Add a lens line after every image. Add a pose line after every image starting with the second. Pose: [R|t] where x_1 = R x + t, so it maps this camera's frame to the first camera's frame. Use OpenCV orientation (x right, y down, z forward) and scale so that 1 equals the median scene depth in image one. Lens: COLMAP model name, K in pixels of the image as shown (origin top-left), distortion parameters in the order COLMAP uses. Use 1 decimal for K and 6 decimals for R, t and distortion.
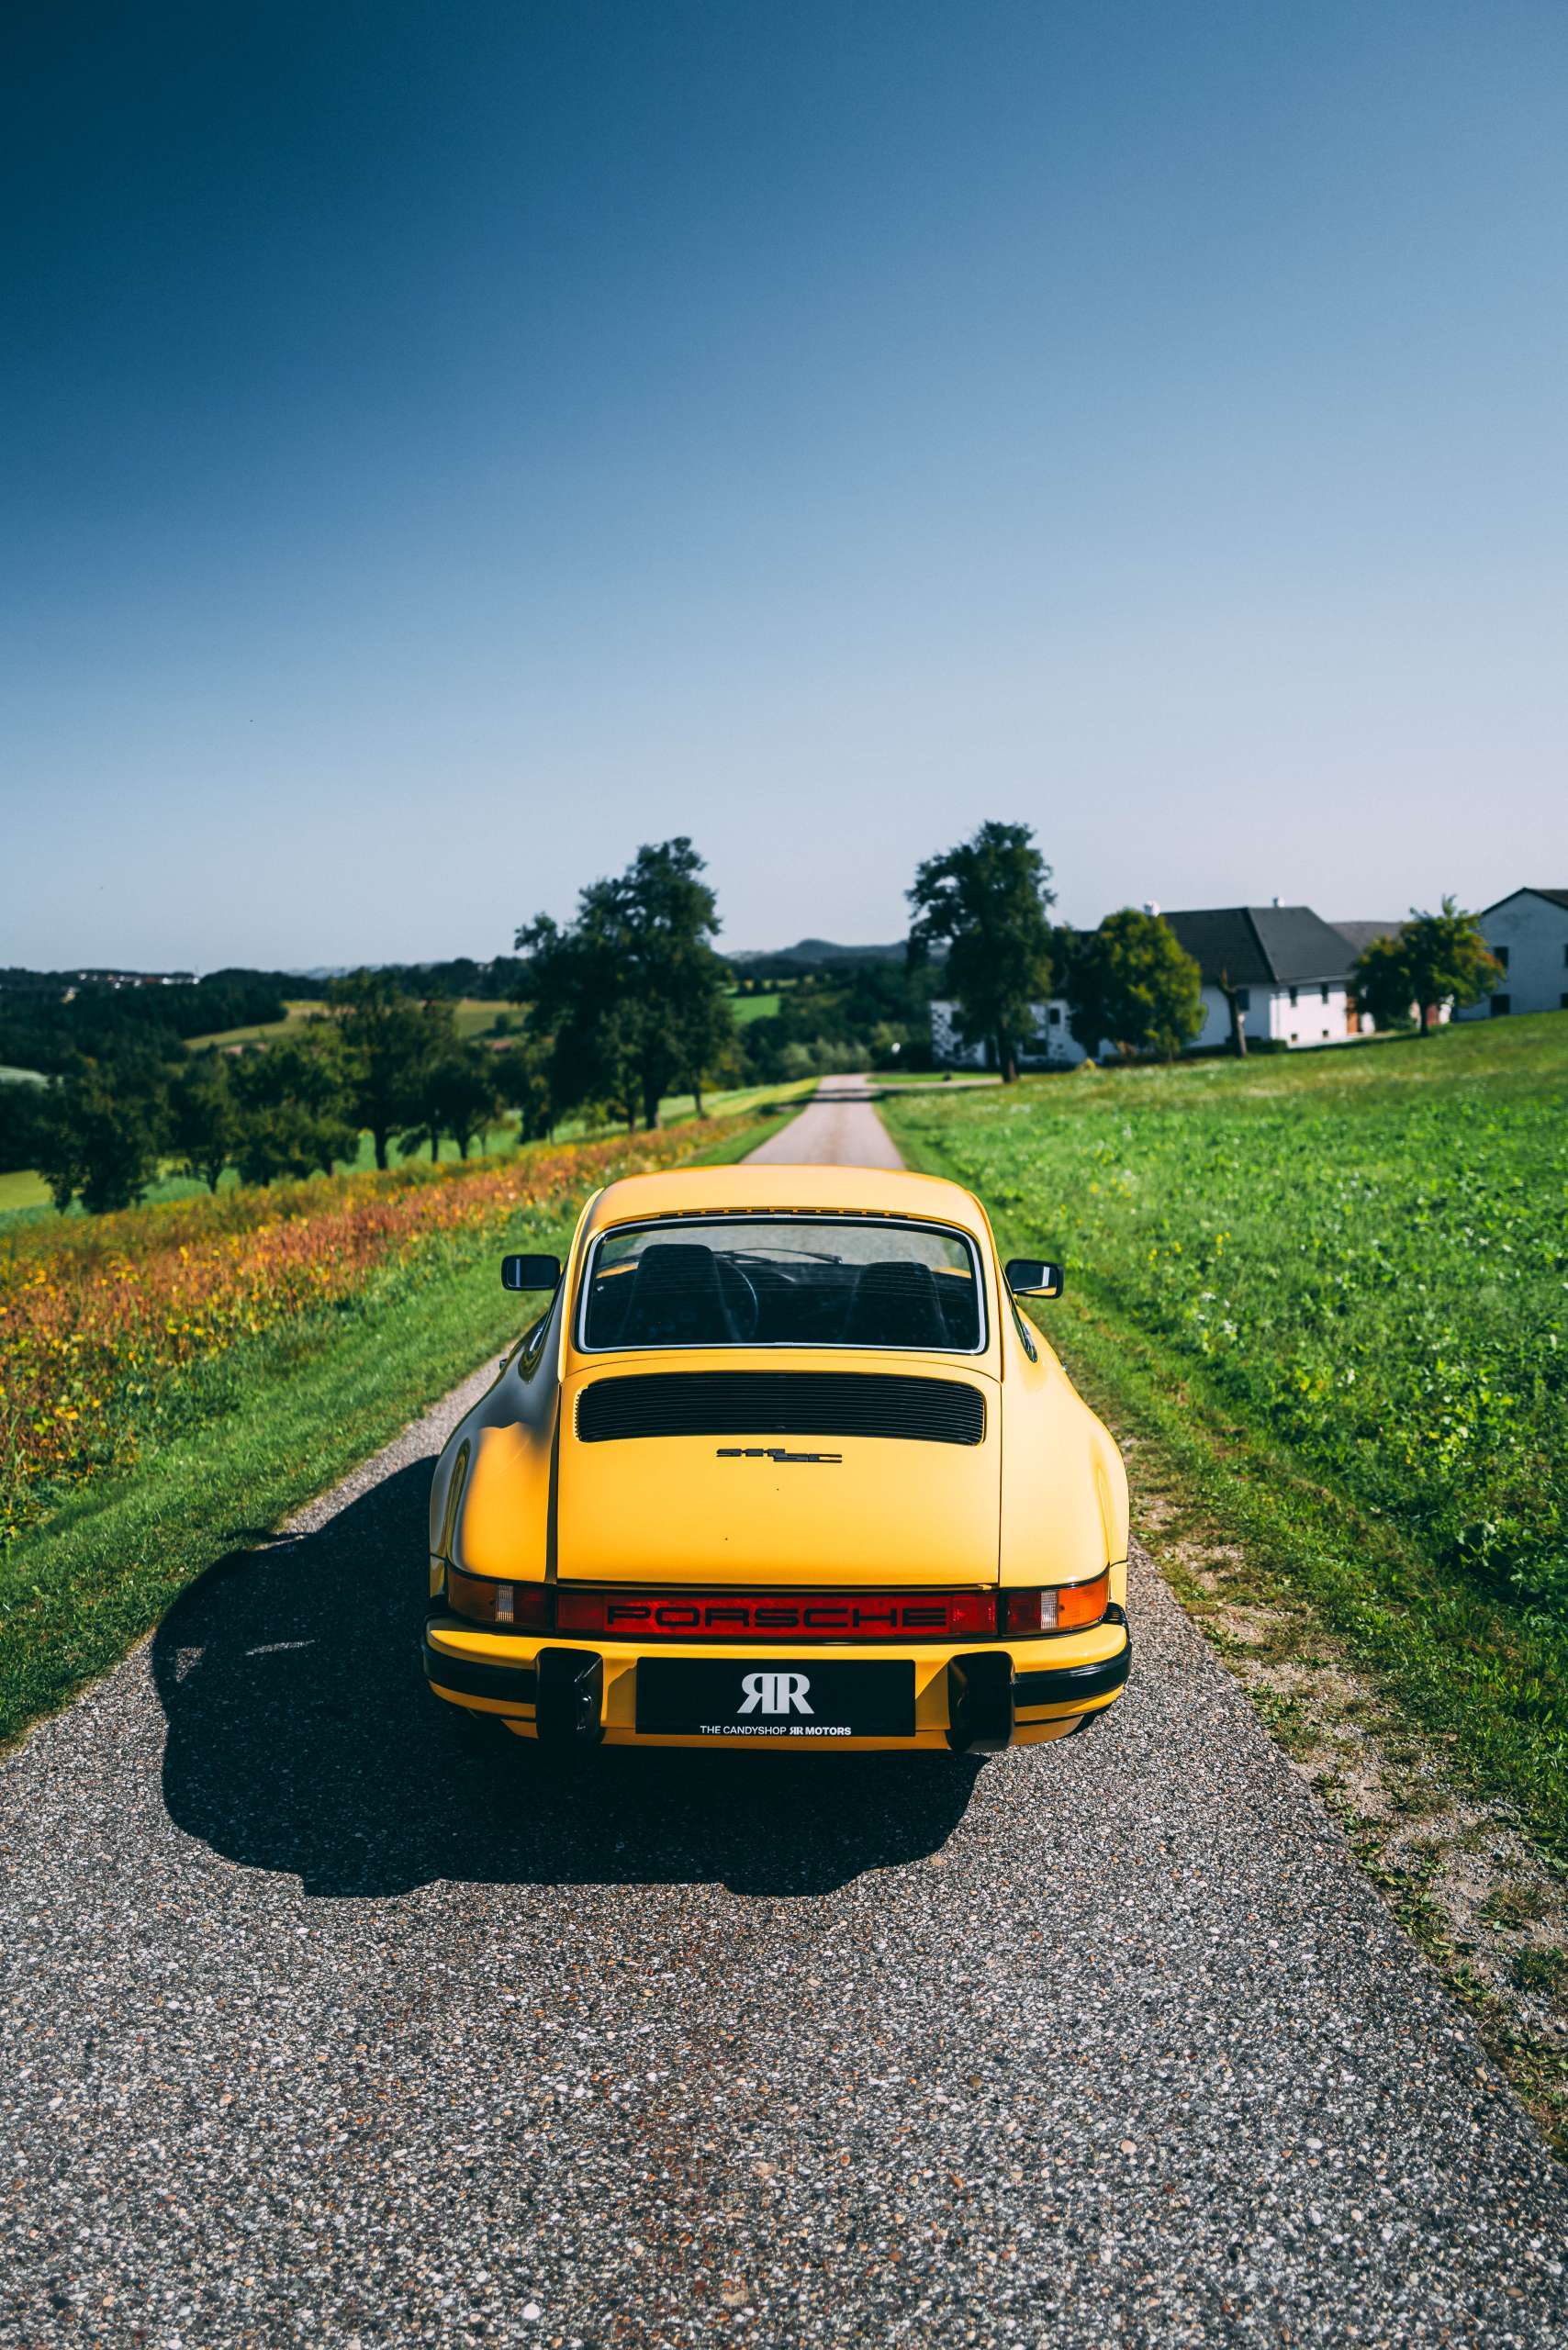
lens RADIAL K [[1825.8, 0, 784.0], [0, 1825.8, 1175.0], [0, 0, 1]] dist [-0.006956, -0.001347]
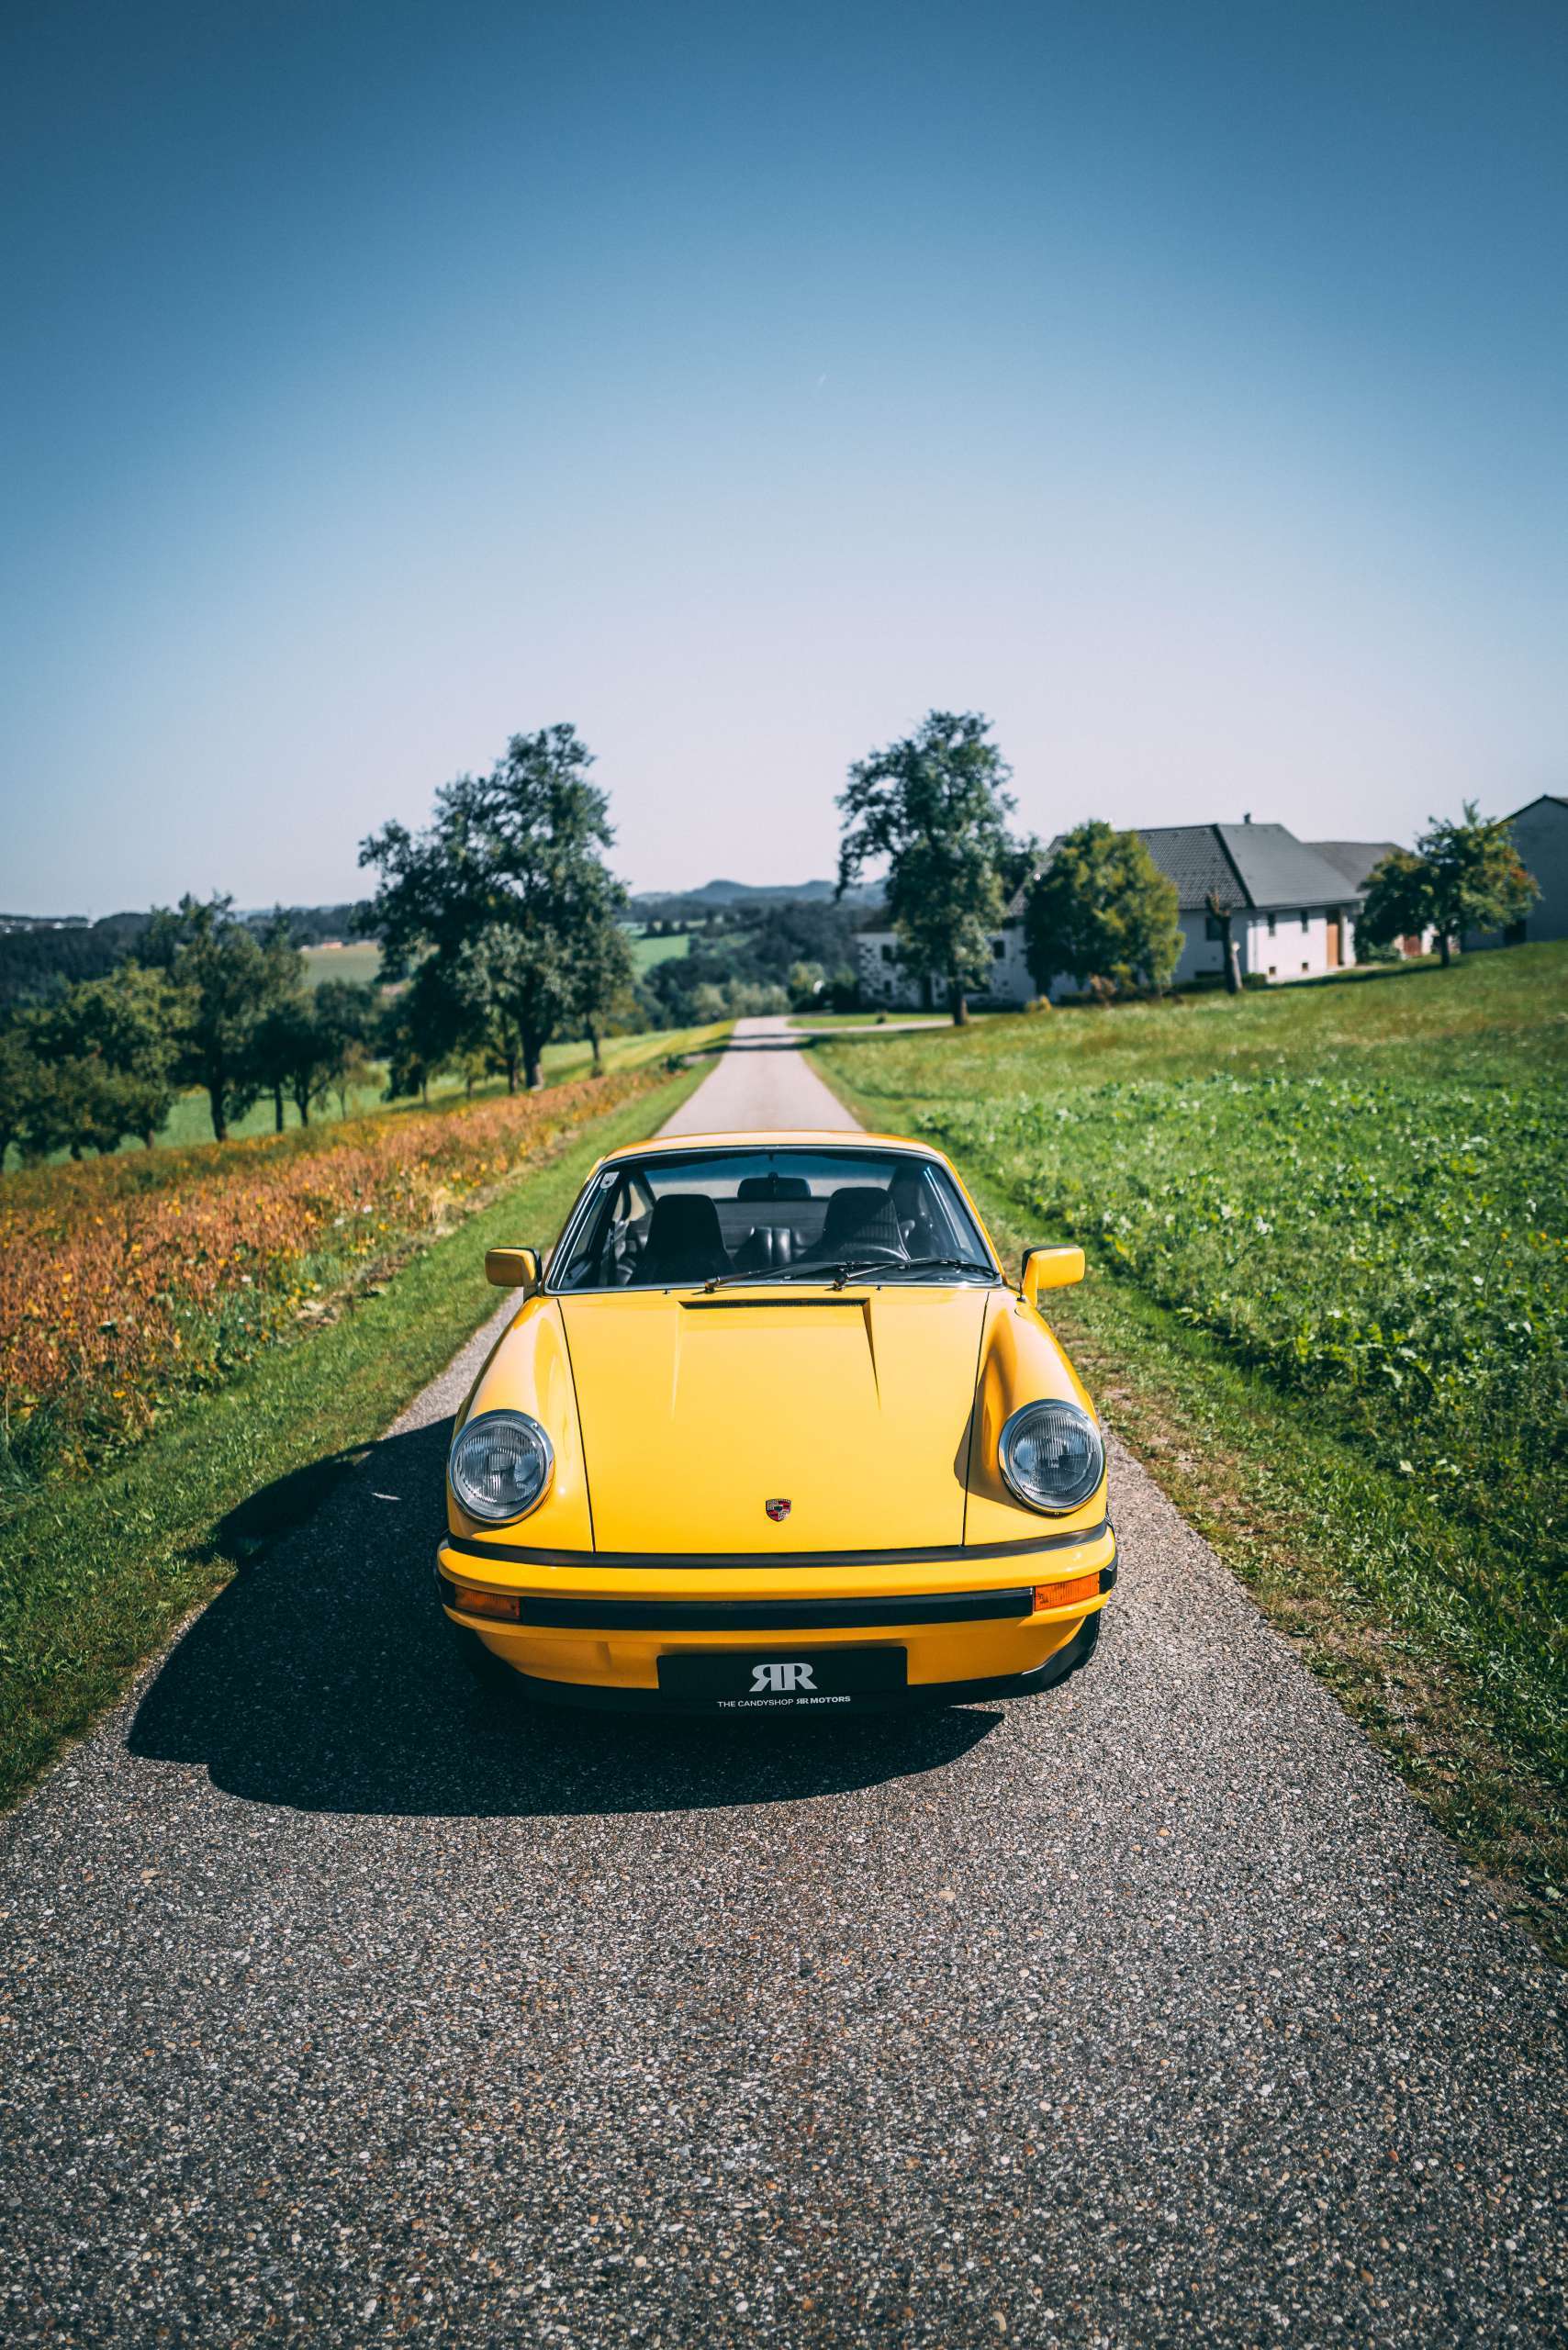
lens RADIAL K [[1445.2, 0, 784.0], [0, 1445.2, 1175.0], [0, 0, 1]] dist [-0.002760, 0.000051]
pose [[0.998121, -0.014045, 0.059641, 0.000795], [0.010770, 0.998435, 0.054879, -0.018659], [-0.060319, -0.054133, 0.996710, 0.326931]]
